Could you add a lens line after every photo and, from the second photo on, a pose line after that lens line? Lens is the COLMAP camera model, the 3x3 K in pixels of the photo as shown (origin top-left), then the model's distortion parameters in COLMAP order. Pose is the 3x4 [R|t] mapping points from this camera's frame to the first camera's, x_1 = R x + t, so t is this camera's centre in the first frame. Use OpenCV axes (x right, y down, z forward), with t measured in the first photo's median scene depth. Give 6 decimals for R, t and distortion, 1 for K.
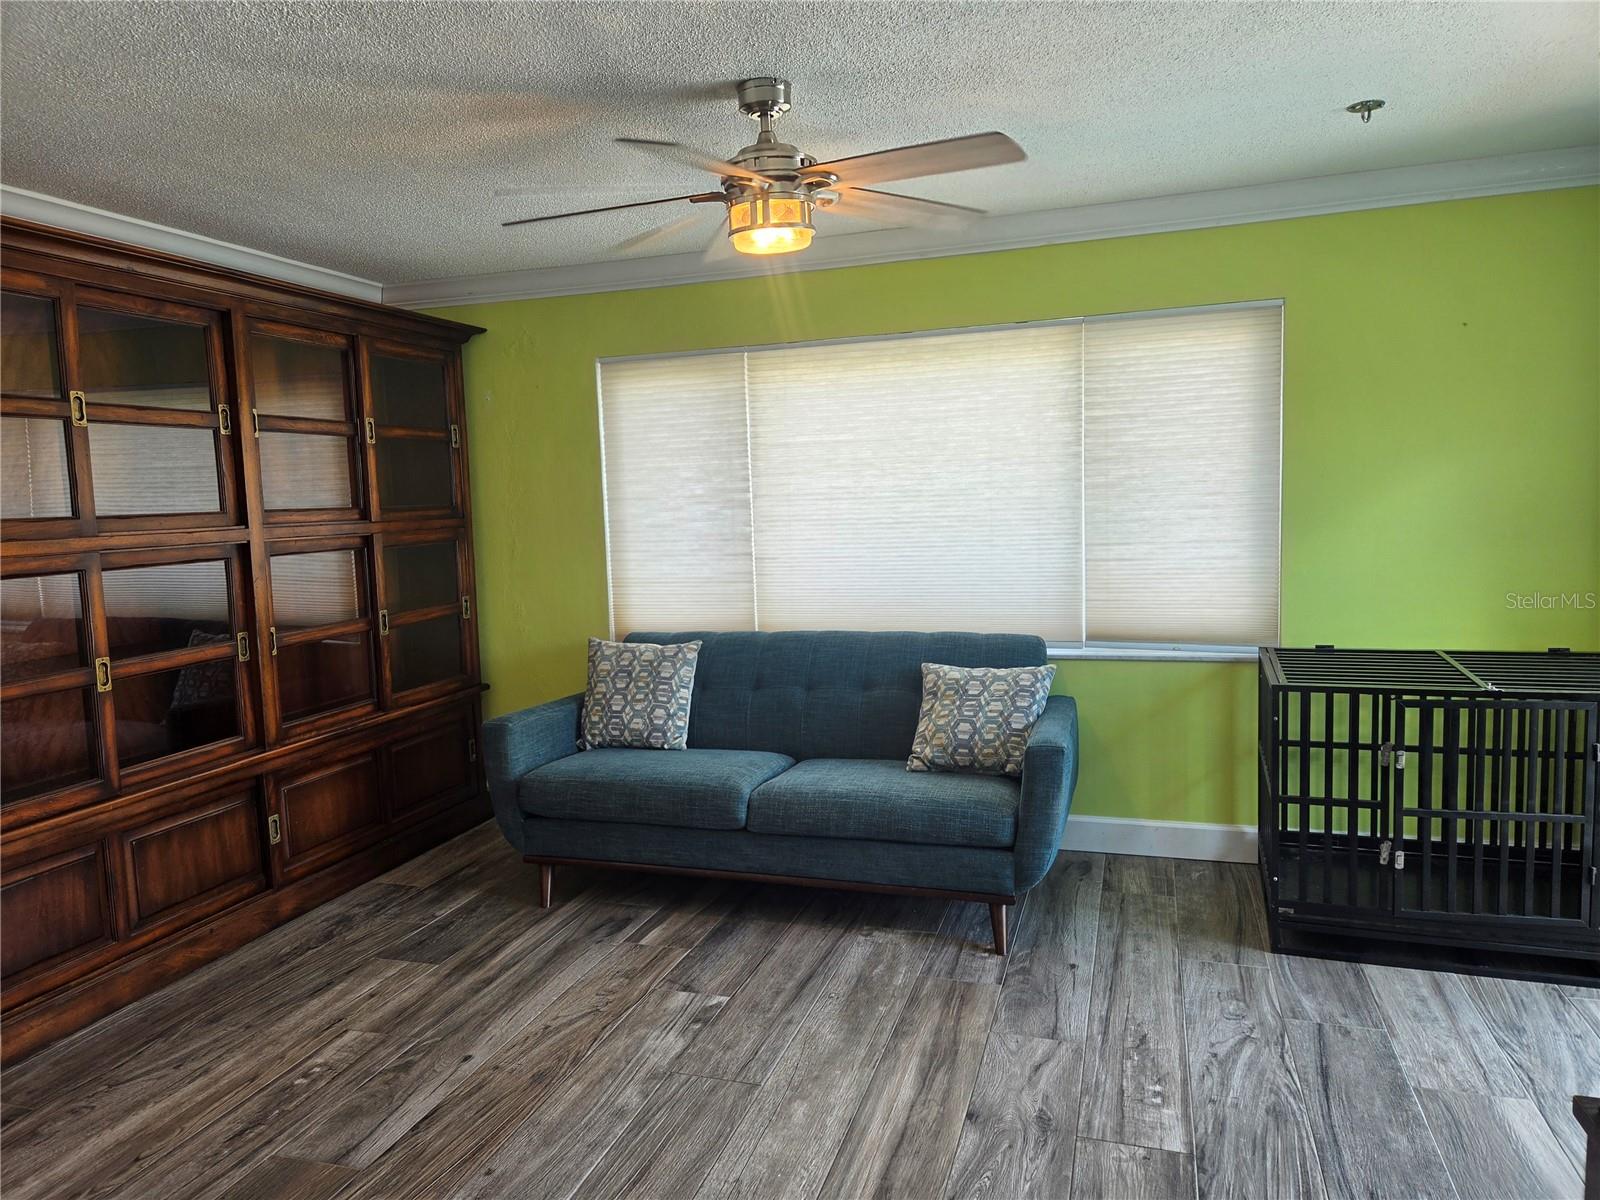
lens RADIAL K [[1074.9, 0, 795.5], [0, 1074.9, 599.9], [0, 0, 1]] dist [0.080678, -0.068408]
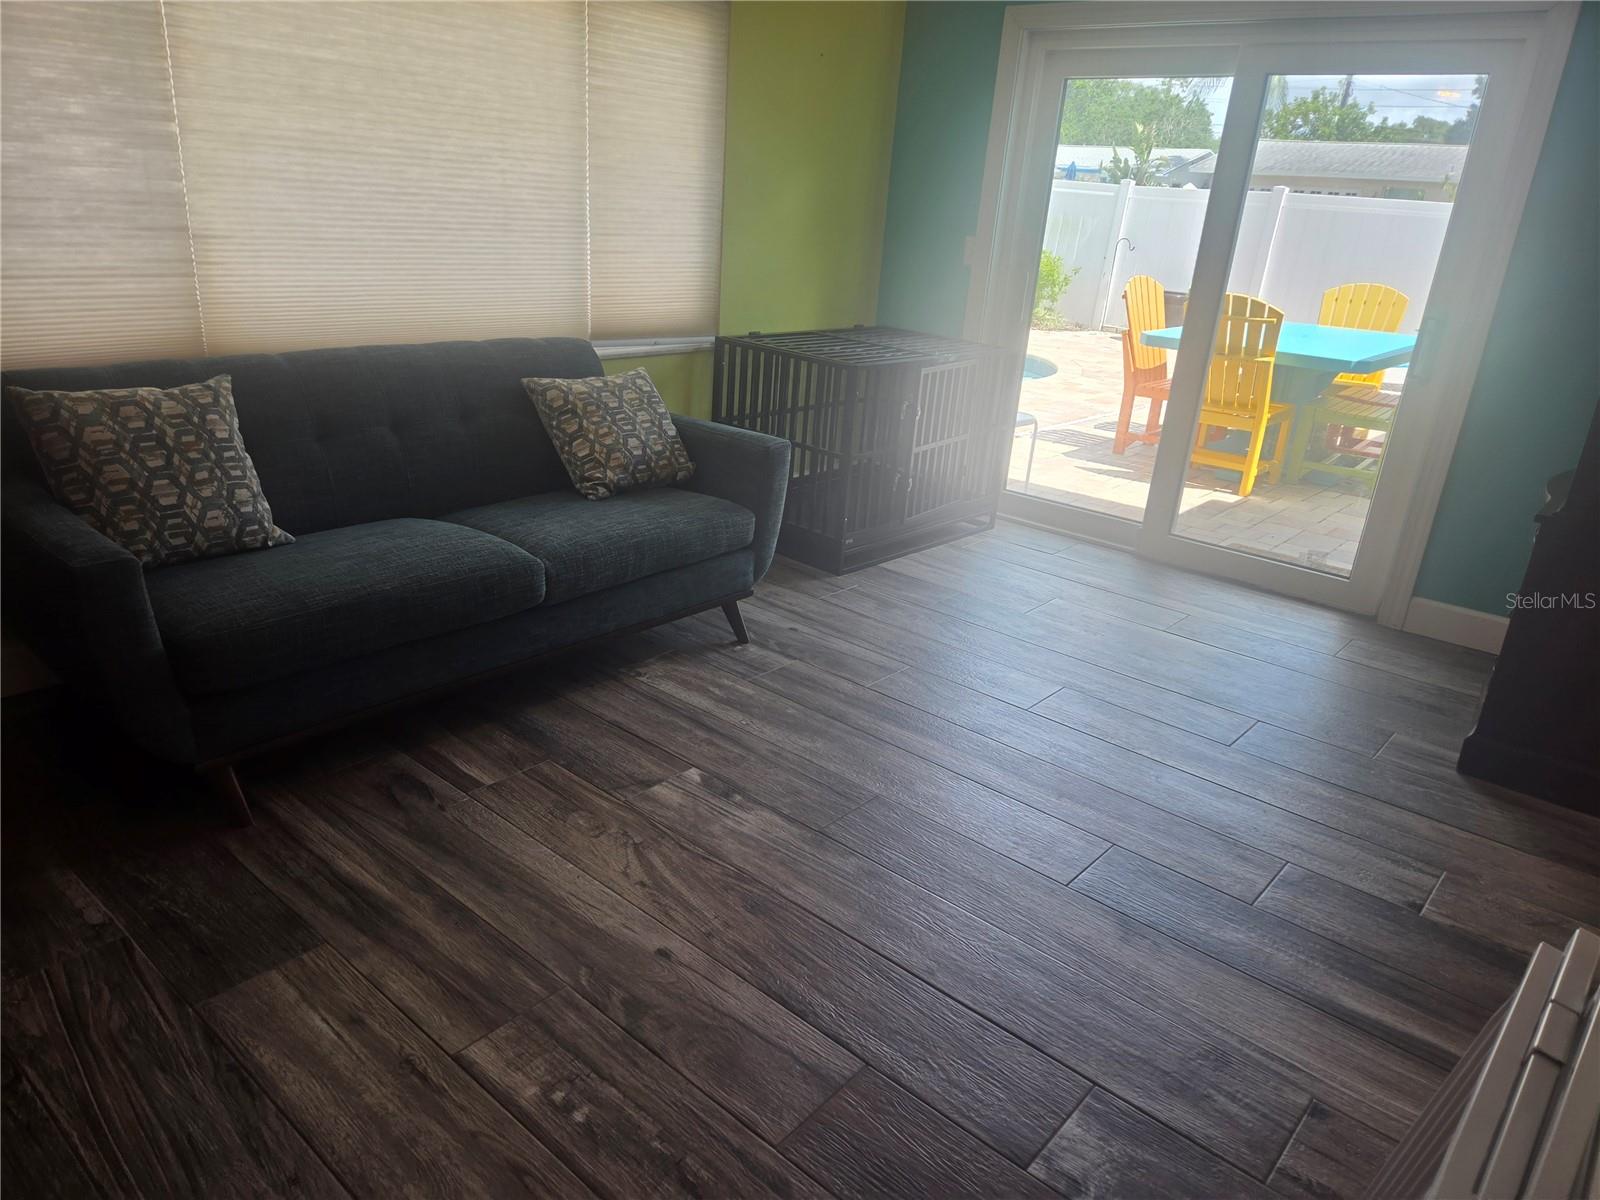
lens RADIAL K [[1074.9, 0, 795.5], [0, 1074.9, 599.9], [0, 0, 1]] dist [0.080678, -0.068408]
pose [[0.388529, -0.272500, 0.880221, -0.583337], [0.008370, 0.956275, 0.292350, -0.021811], [-0.921399, -0.106219, 0.373821, 0.449899]]
